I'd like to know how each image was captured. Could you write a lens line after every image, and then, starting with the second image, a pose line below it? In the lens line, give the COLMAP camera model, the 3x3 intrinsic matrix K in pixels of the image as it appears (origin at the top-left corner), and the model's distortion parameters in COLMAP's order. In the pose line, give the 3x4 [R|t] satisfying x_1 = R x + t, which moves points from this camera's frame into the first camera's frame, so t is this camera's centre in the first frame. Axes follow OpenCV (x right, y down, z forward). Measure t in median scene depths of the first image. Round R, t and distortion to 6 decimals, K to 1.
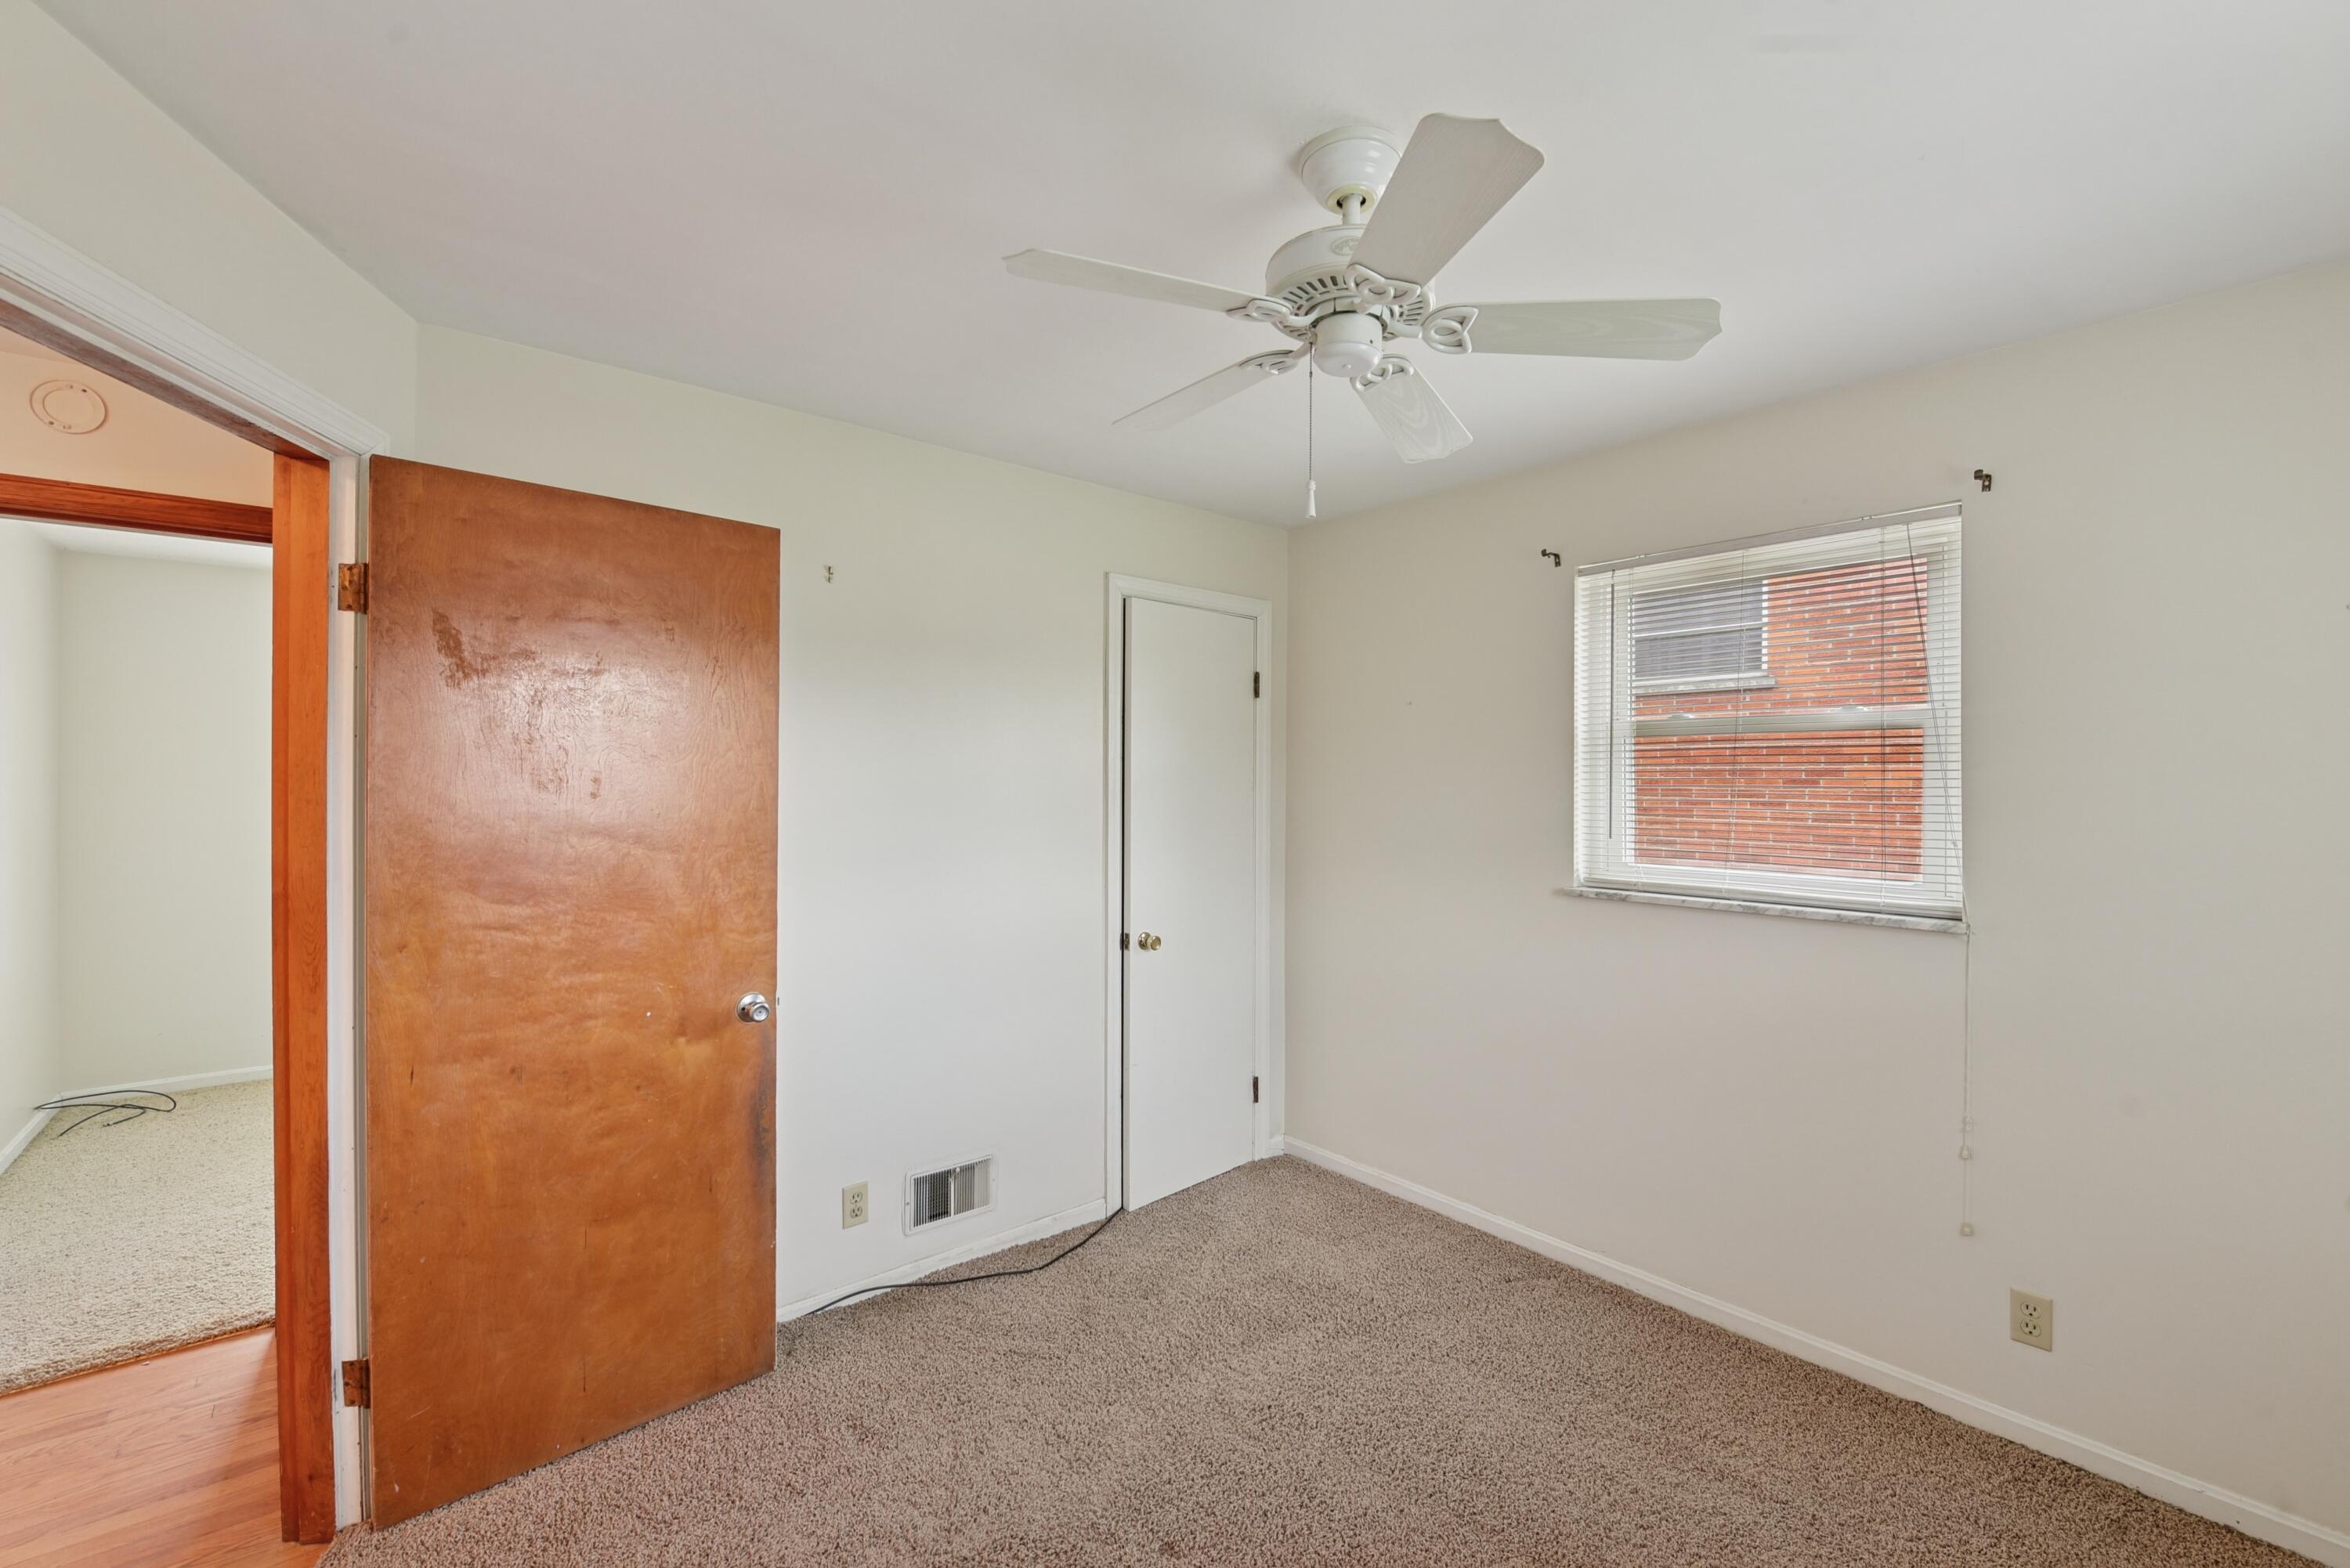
lens RADIAL K [[975.3, 0, 1168.4], [0, 975.3, 786.5], [0, 0, 1]] dist [-0.025530, -0.000597]
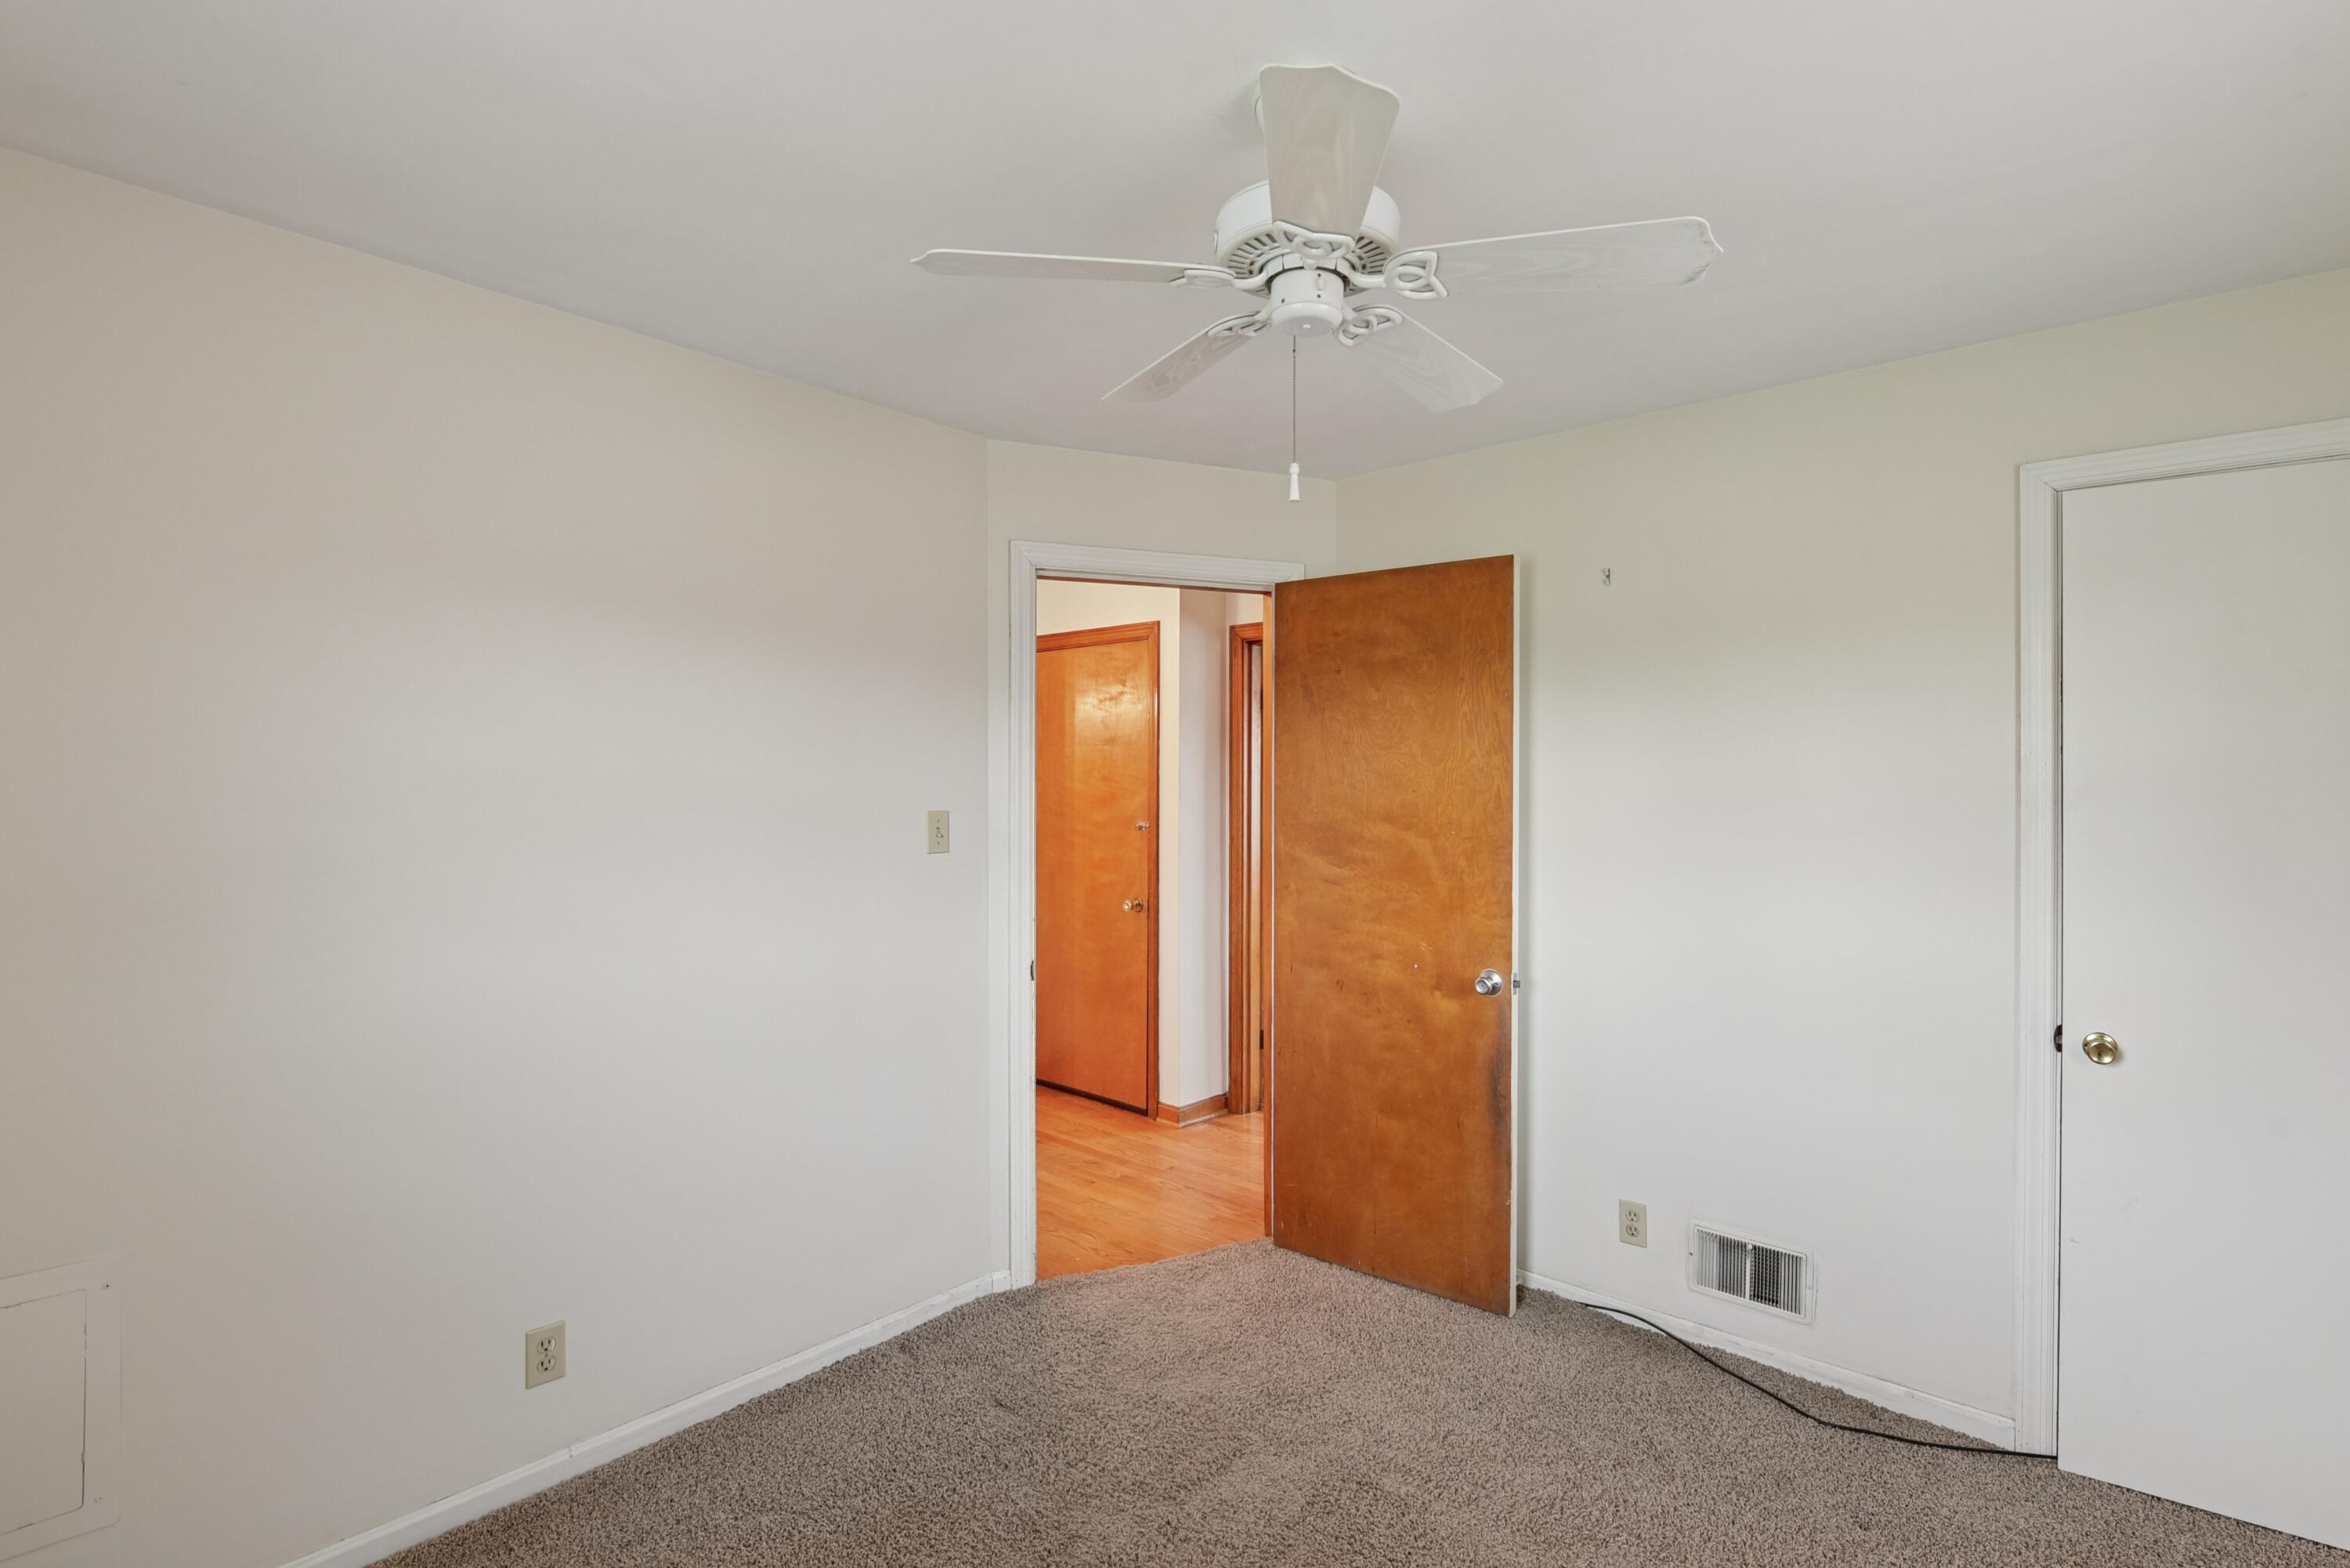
lens RADIAL K [[975.3, 0, 1165.3], [0, 975.3, 776.6], [0, 0, 1]] dist [-0.025530, -0.000597]
pose [[0.157293, -0.002599, -0.987548, 0.649506], [-0.006515, 0.999972, -0.003670, -0.006355], [0.987530, 0.007011, 0.157272, 0.454413]]
